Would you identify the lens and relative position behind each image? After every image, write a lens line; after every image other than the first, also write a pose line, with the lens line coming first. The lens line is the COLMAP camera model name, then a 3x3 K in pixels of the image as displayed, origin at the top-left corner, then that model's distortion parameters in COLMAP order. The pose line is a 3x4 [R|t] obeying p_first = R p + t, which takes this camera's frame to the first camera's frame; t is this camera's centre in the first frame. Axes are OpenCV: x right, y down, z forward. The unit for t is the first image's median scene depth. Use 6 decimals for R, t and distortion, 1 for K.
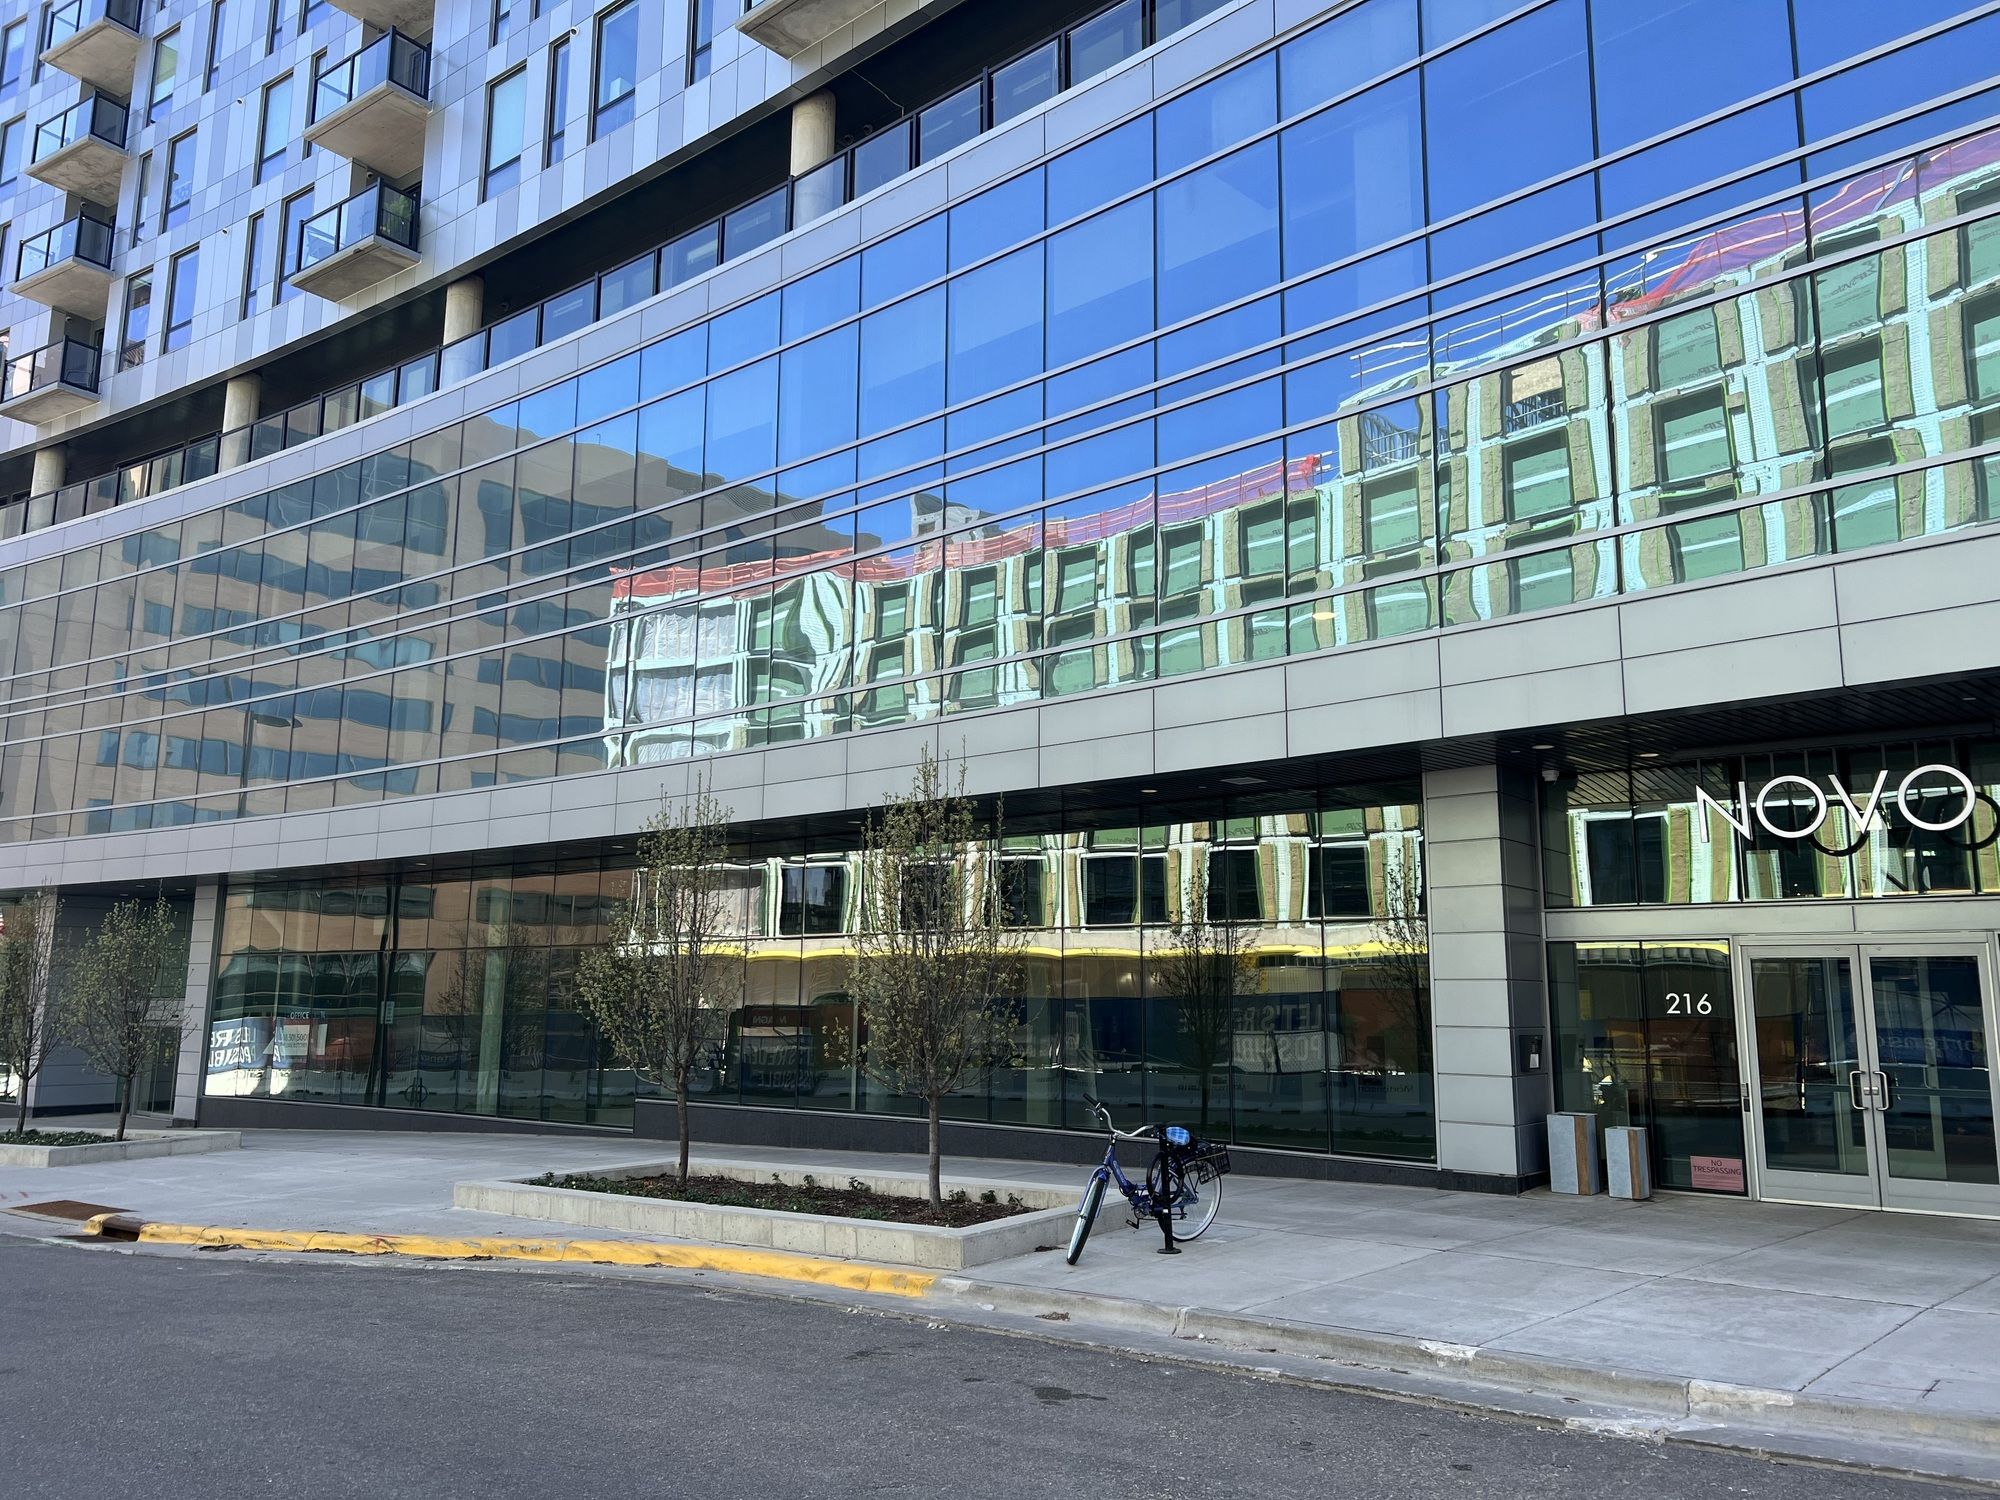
lens RADIAL K [[1503.7, 0, 1007.1], [0, 1503.7, 756.6], [0, 0, 1]] dist [-0.002338, -0.000423]
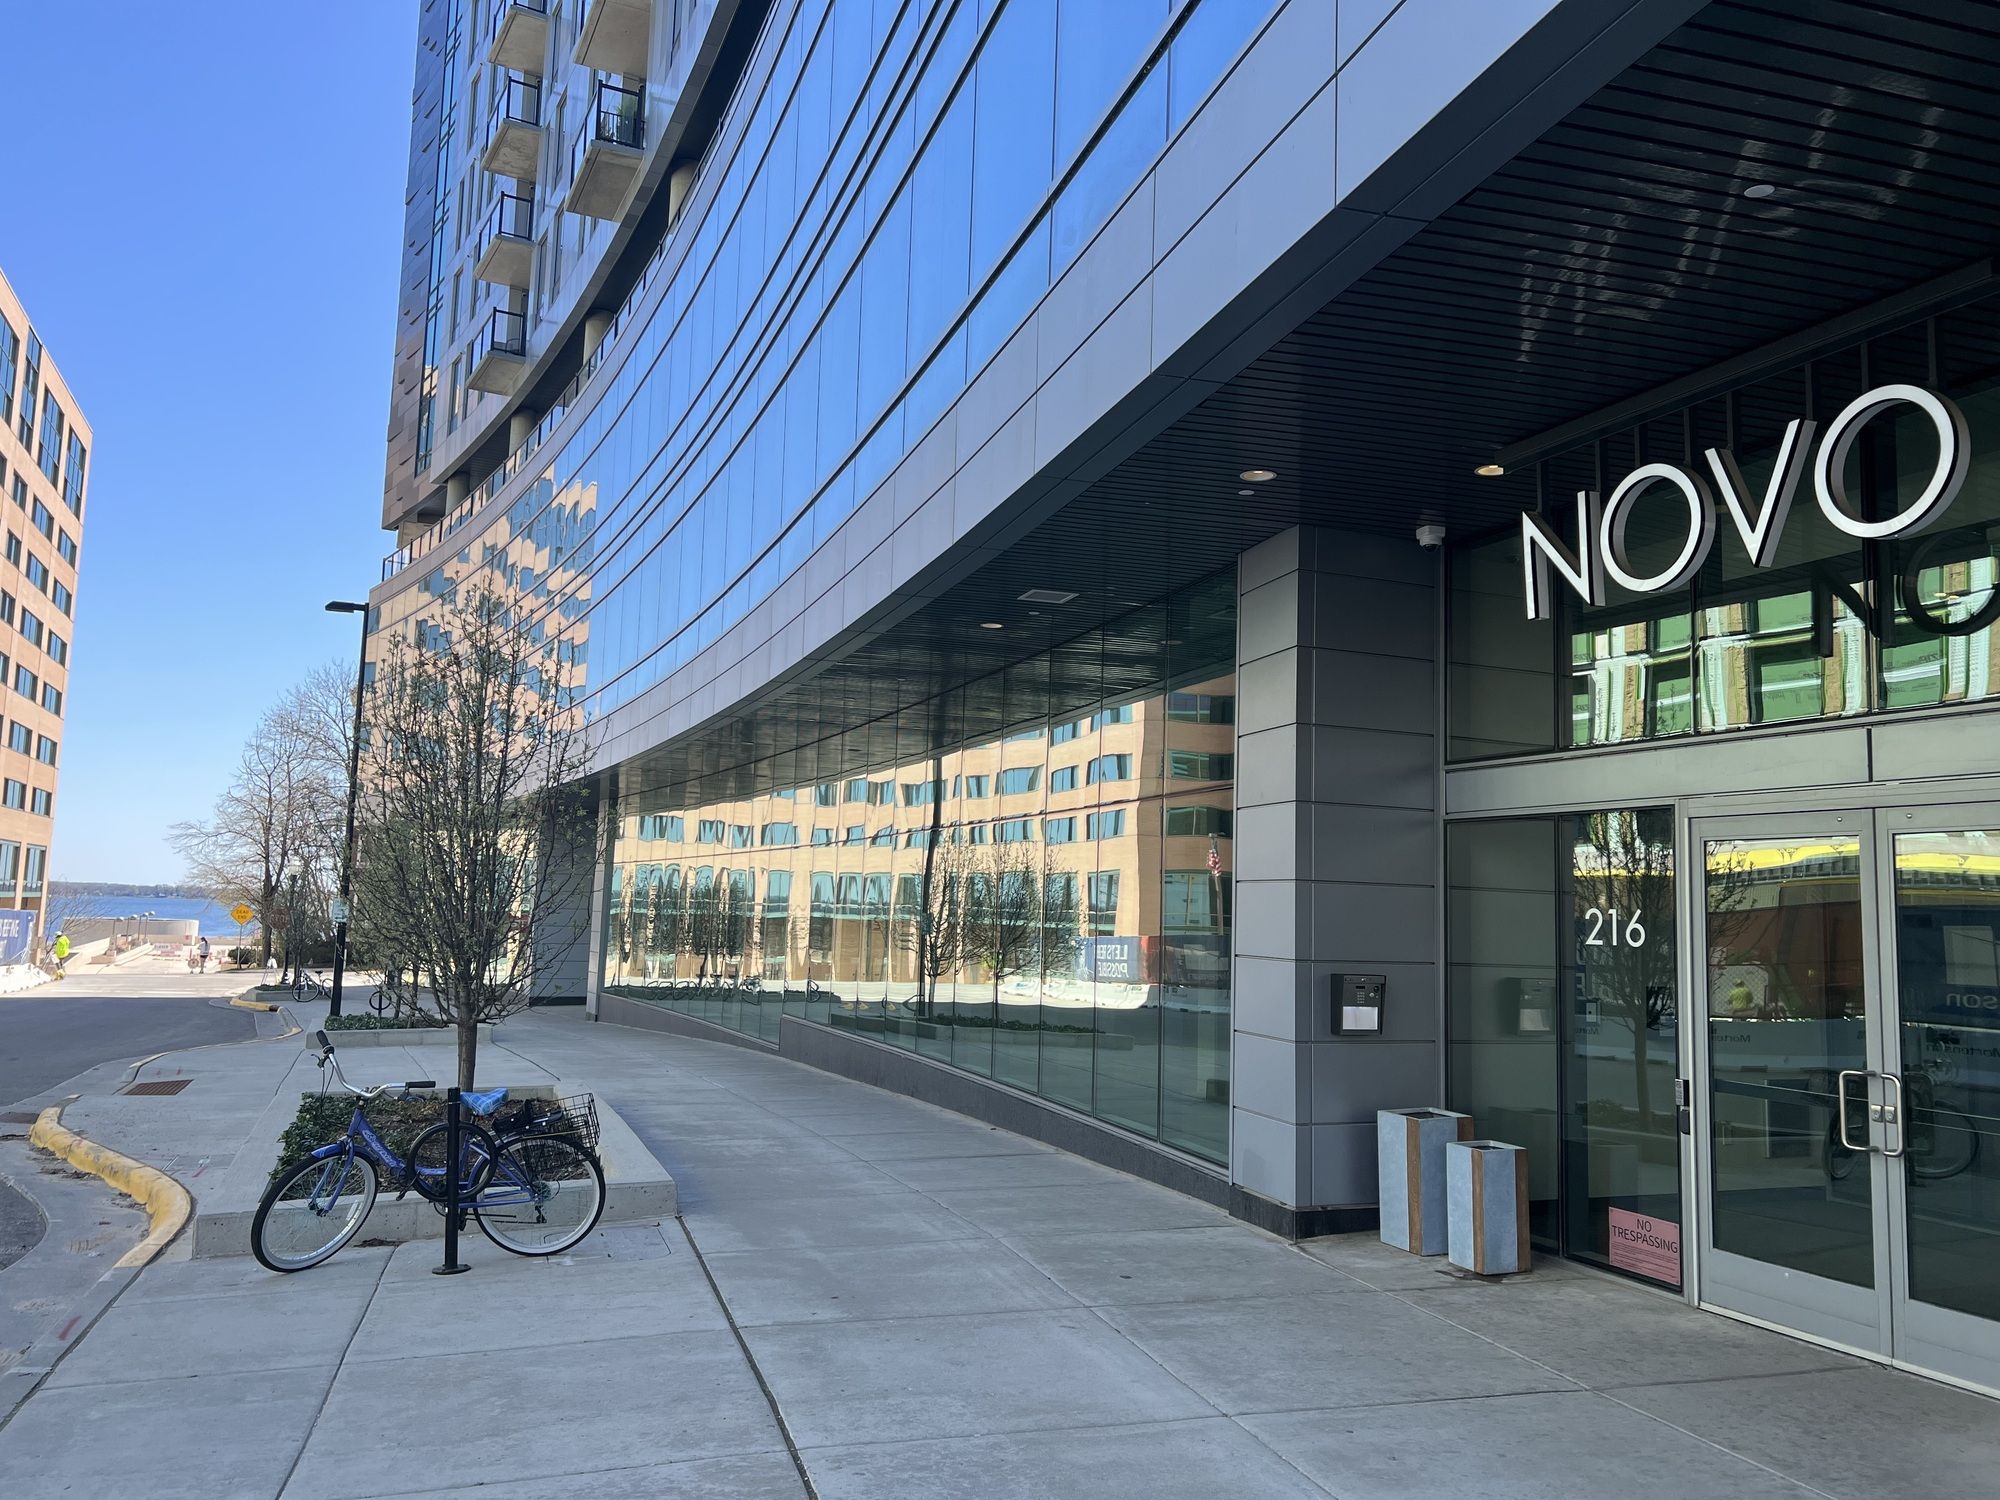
lens RADIAL K [[1503.7, 0, 1001.5], [0, 1503.7, 741.1], [0, 0, 1]] dist [-0.002338, -0.000423]
pose [[0.890920, -0.035434, -0.452775, 0.520039], [0.053993, 0.998145, 0.028128, 0.072815], [0.450939, -0.049506, 0.891181, 0.435611]]
